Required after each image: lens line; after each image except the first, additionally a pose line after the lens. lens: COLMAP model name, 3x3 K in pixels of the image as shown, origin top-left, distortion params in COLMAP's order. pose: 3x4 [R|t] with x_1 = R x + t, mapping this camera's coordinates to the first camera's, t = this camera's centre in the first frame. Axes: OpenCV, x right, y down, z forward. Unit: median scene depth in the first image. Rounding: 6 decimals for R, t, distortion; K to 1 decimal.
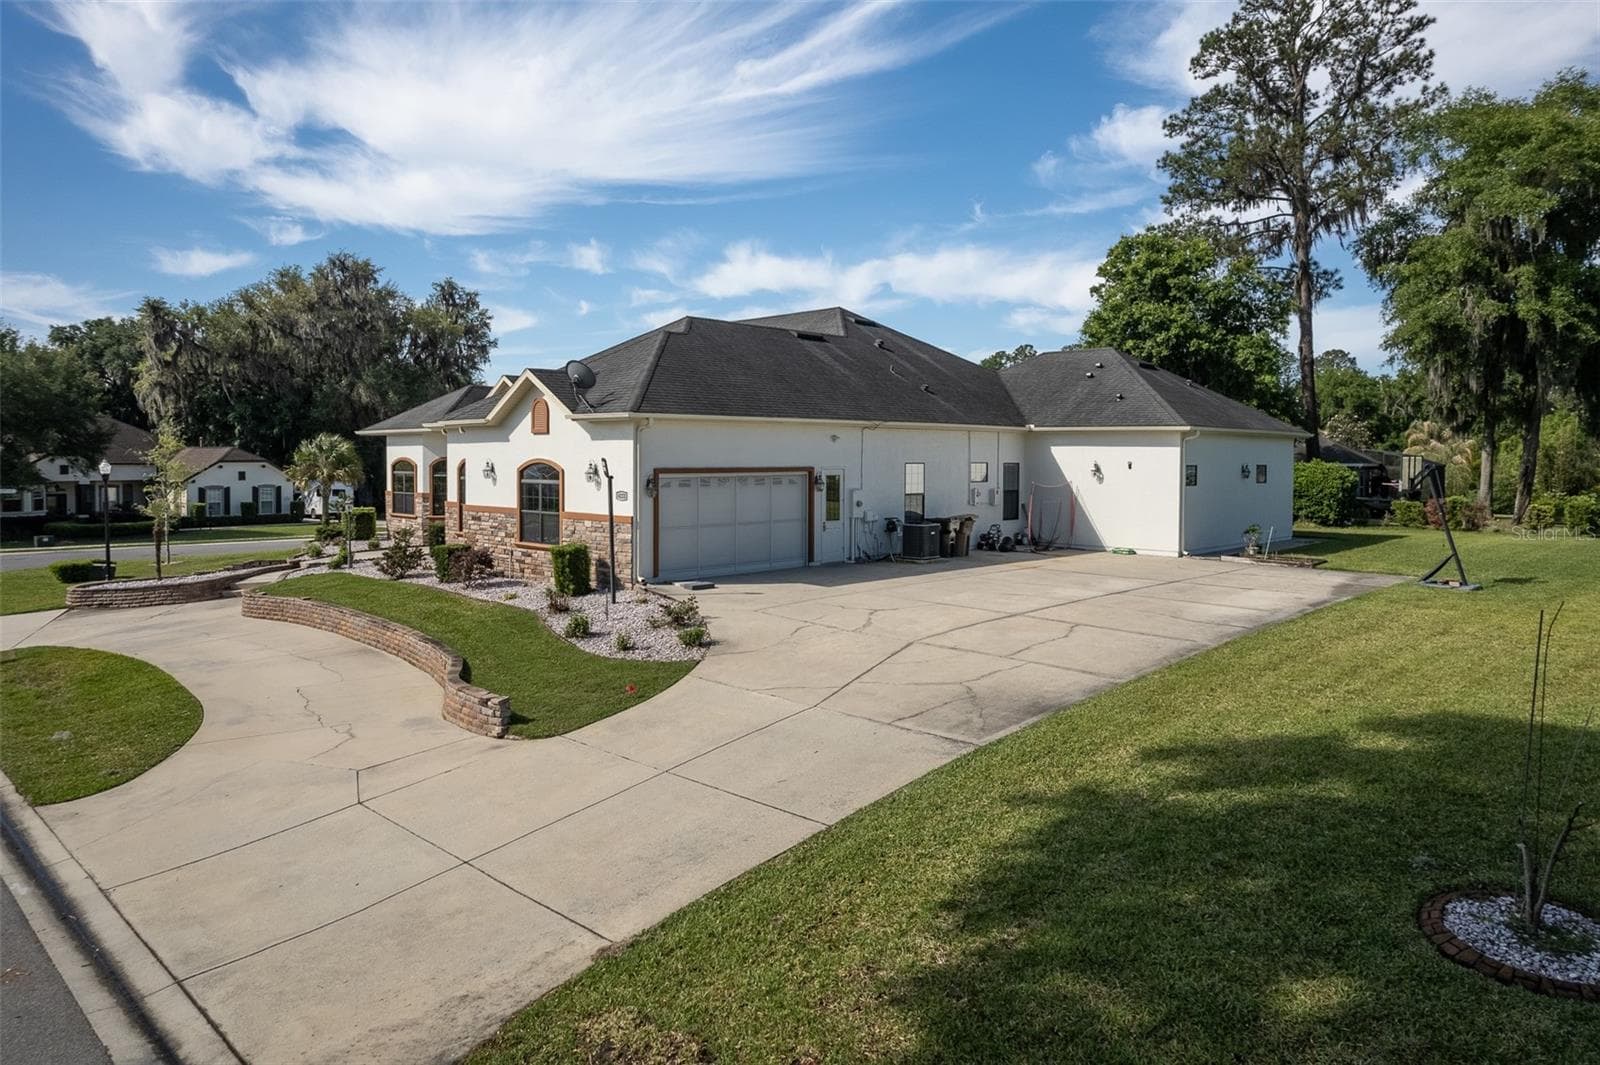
lens RADIAL K [[1052.8, 0, 815.6], [0, 1052.8, 494.1], [0, 0, 1]] dist [-0.078704, 0.072322]
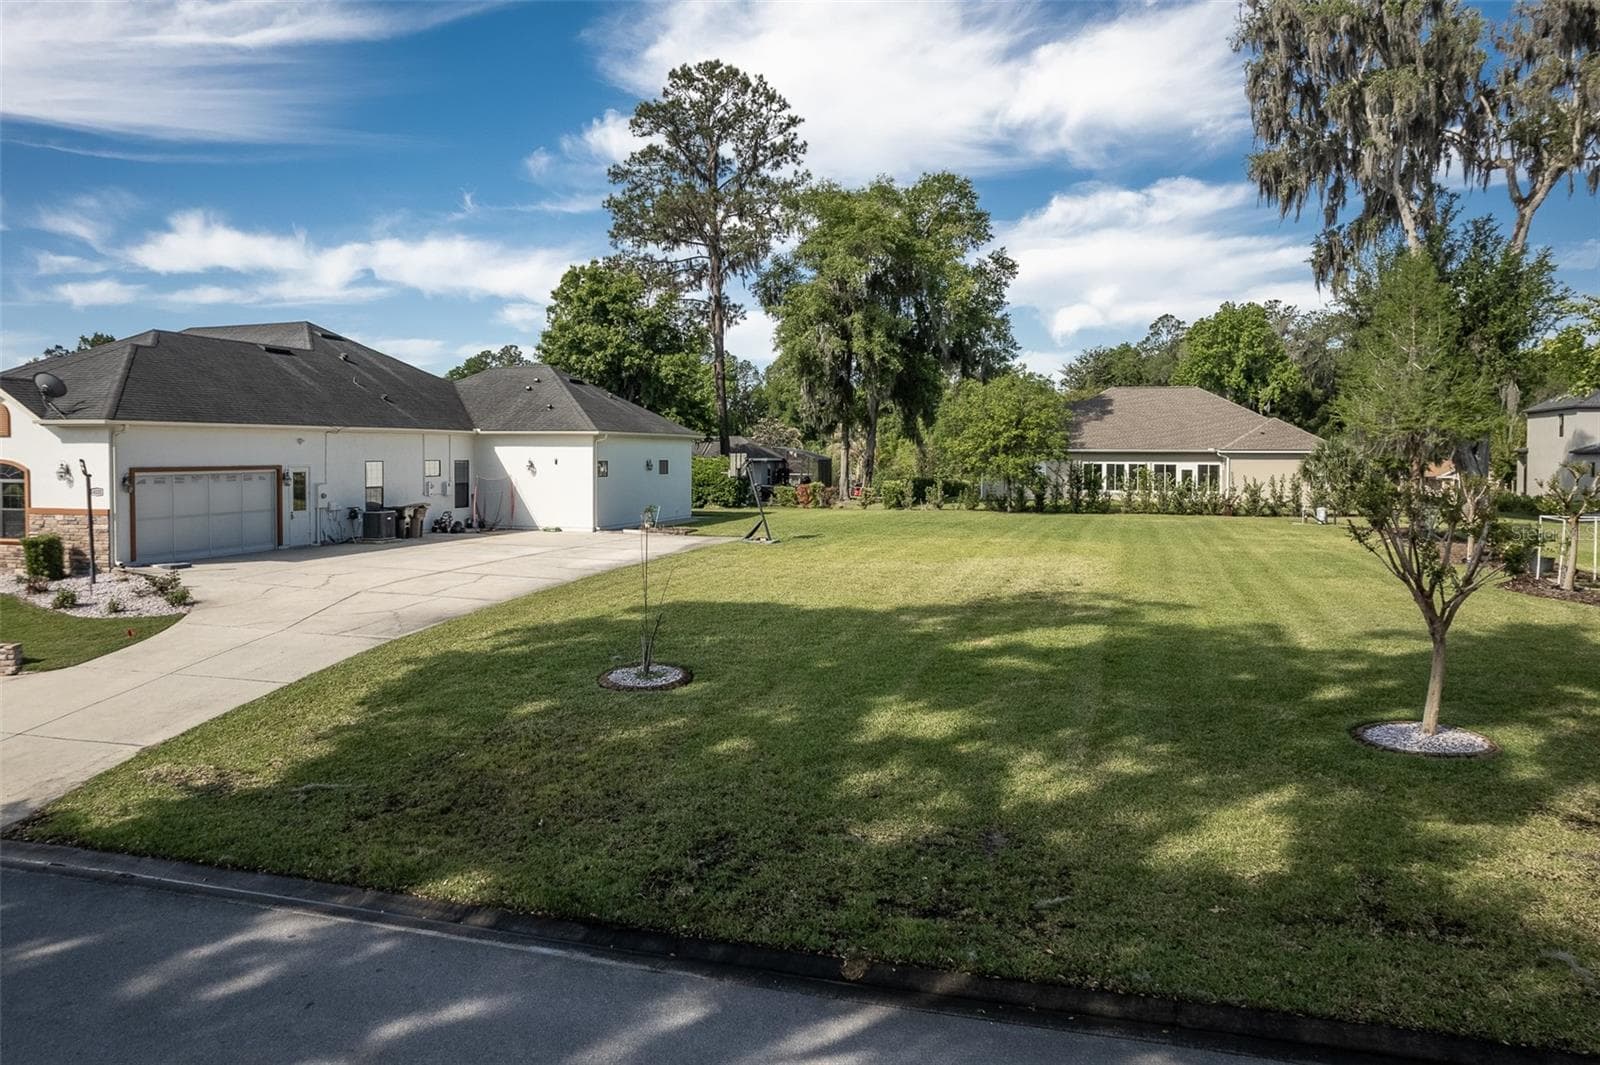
lens RADIAL K [[1052.8, 0, 815.6], [0, 1052.8, 494.1], [0, 0, 1]] dist [-0.078704, 0.072322]
pose [[0.891860, -0.020818, 0.451833, 0.004529], [0.019414, 0.999782, 0.007743, 0.005840], [-0.451895, 0.001866, 0.892069, -0.202264]]
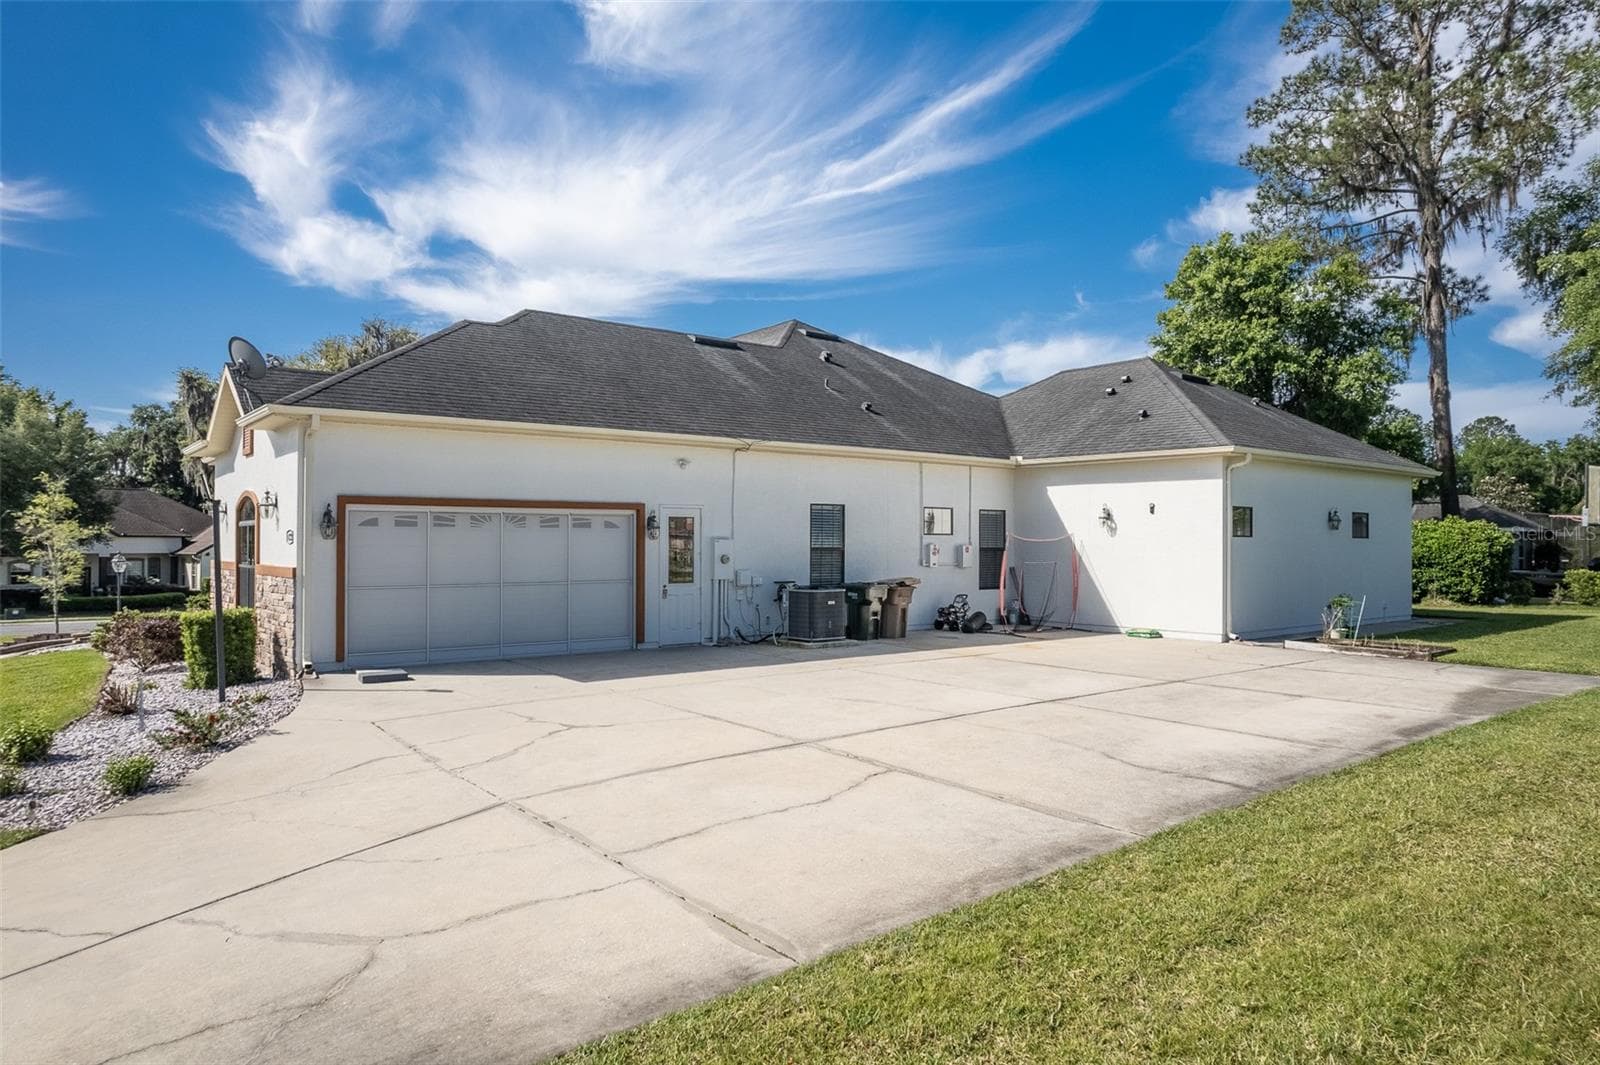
lens RADIAL K [[948.0, 0, 751.4], [0, 948.0, 558.8], [0, 0, 1]] dist [-0.042052, 0.003035]
pose [[0.981222, 0.002898, -0.192862, 0.116696], [-0.006463, 0.999820, -0.017858, 0.012989], [0.192775, 0.018769, 0.981063, 0.256847]]
